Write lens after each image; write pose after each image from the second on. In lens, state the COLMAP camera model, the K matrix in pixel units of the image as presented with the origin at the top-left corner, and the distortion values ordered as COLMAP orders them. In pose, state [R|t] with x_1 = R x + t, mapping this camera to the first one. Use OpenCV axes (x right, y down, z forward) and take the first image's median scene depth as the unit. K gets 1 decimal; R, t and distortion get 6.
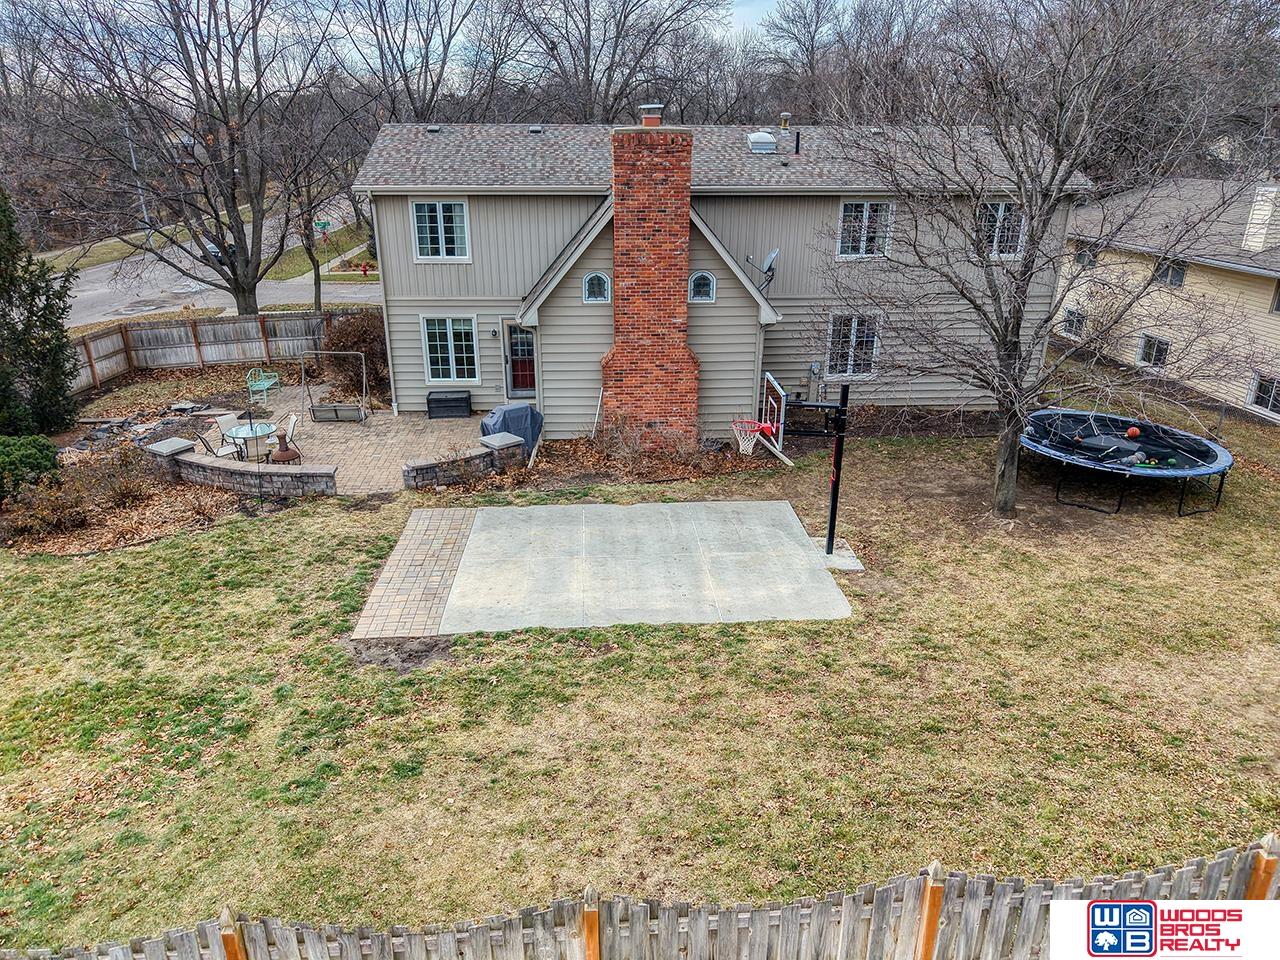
lens RADIAL K [[857.7, 0, 637.2], [0, 857.7, 490.7], [0, 0, 1]] dist [0.034798, -0.040507]
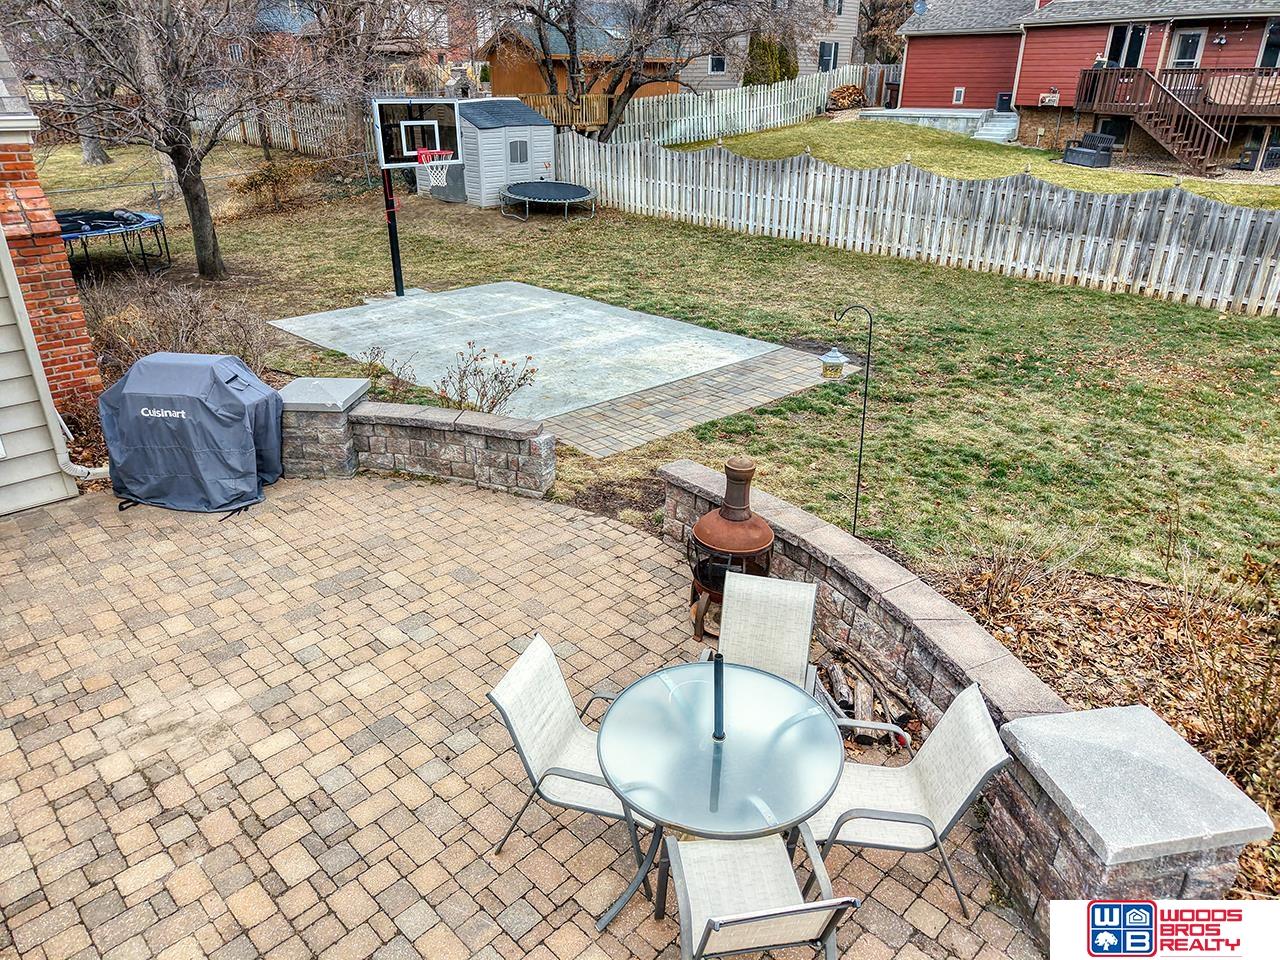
lens RADIAL K [[857.7, 0, 640.7], [0, 857.7, 480.9], [0, 0, 1]] dist [0.034798, -0.040507]
pose [[-0.663354, -0.314966, 0.678791, -0.598168], [0.275226, 0.740828, 0.612719, -0.257257], [-0.695853, 0.593271, -0.404744, 1.152893]]
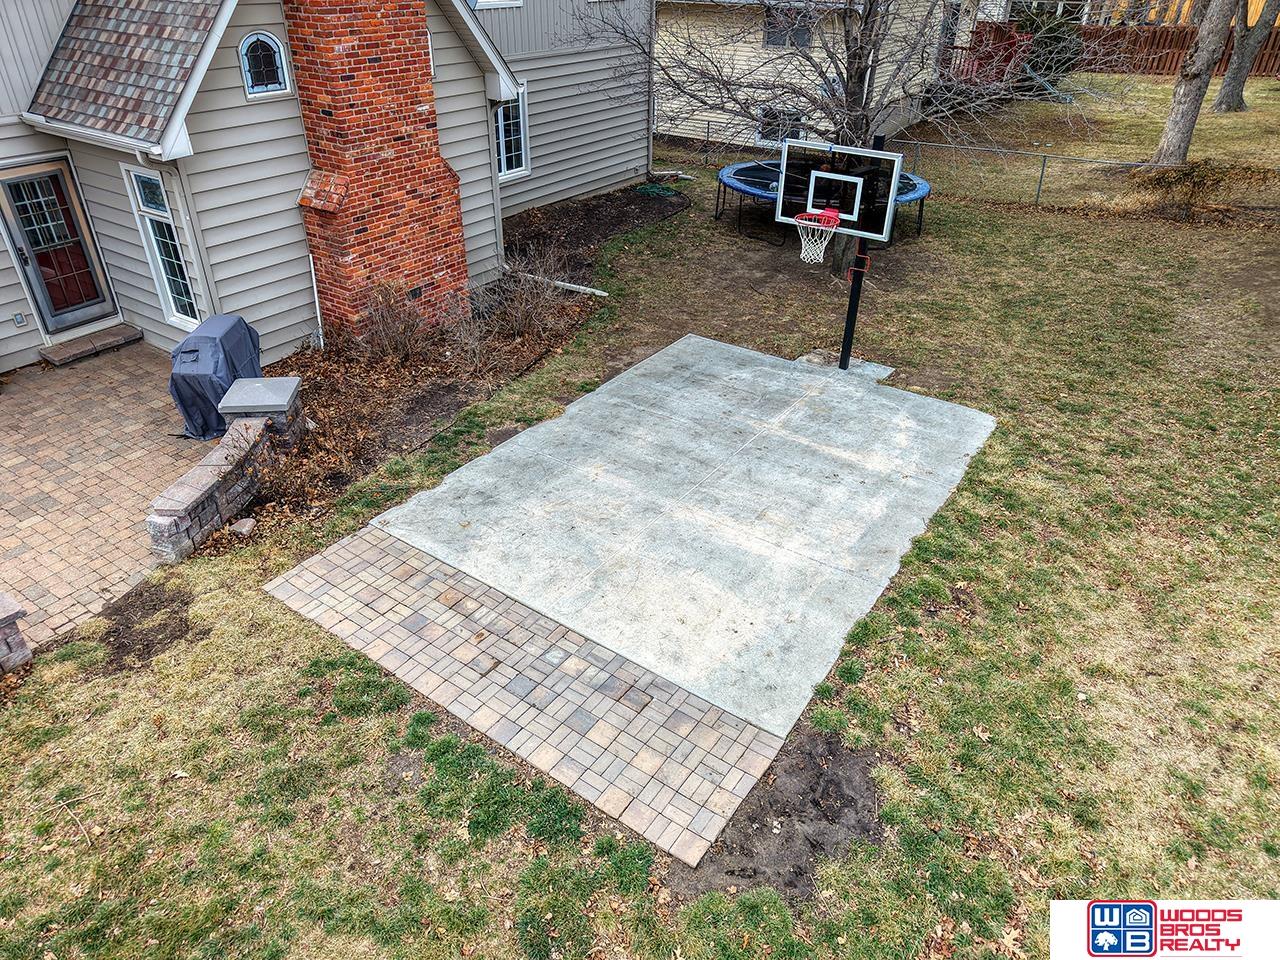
lens RADIAL K [[857.7, 0, 635.2], [0, 857.7, 486.7], [0, 0, 1]] dist [0.034798, -0.040507]
pose [[0.614152, -0.415752, 0.670797, -0.410896], [0.281525, 0.909478, 0.305932, -0.108592], [-0.737266, 0.000957, 0.675601, 0.522632]]
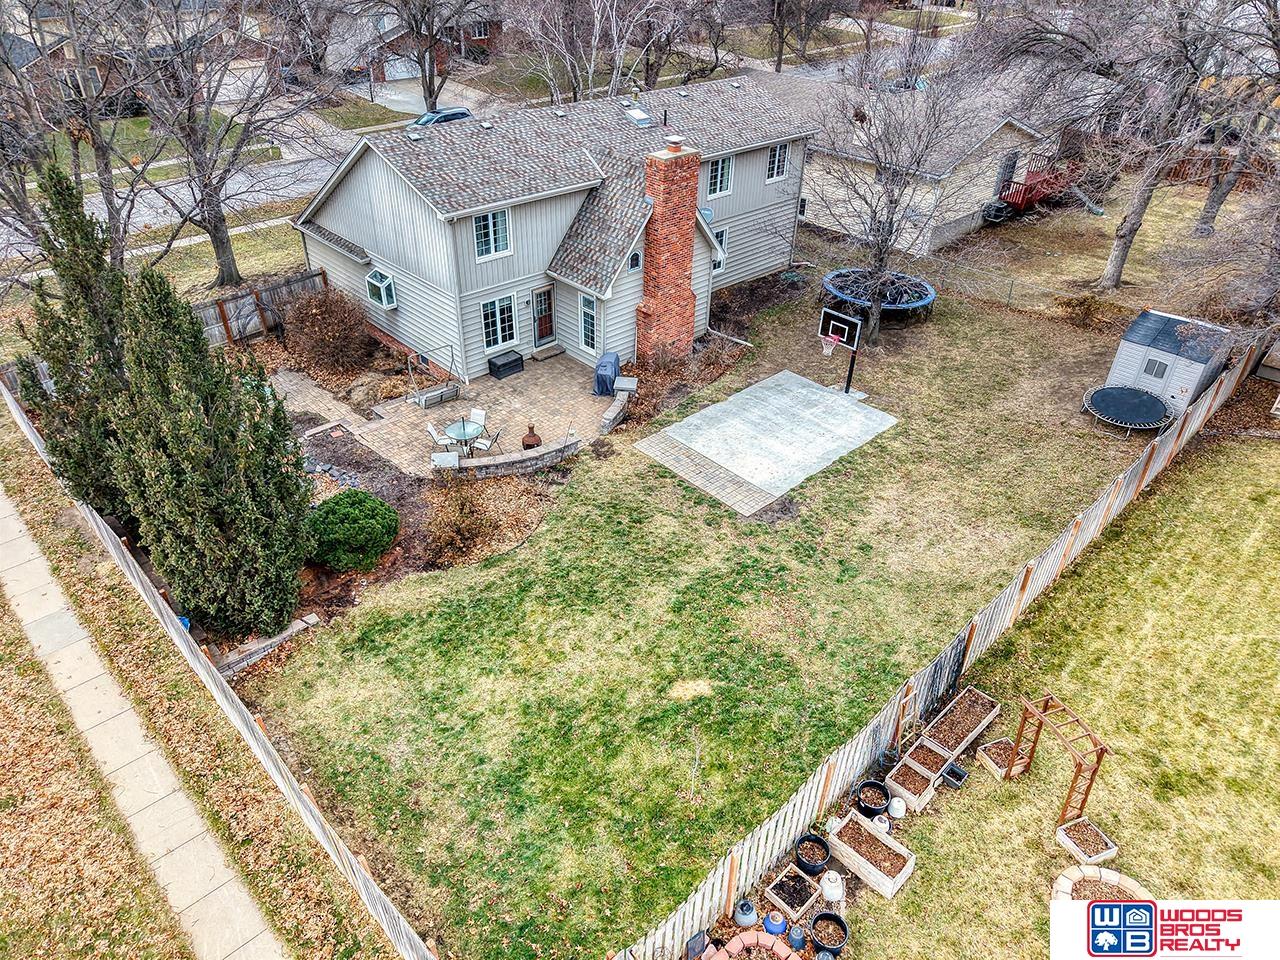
lens RADIAL K [[857.7, 0, 624.4], [0, 857.7, 506.0], [0, 0, 1]] dist [0.034798, -0.040507]
pose [[0.768493, -0.363957, 0.526264, -1.077801], [0.219873, 0.922594, 0.316979, -0.352798], [-0.600895, -0.127885, 0.789032, -0.205562]]
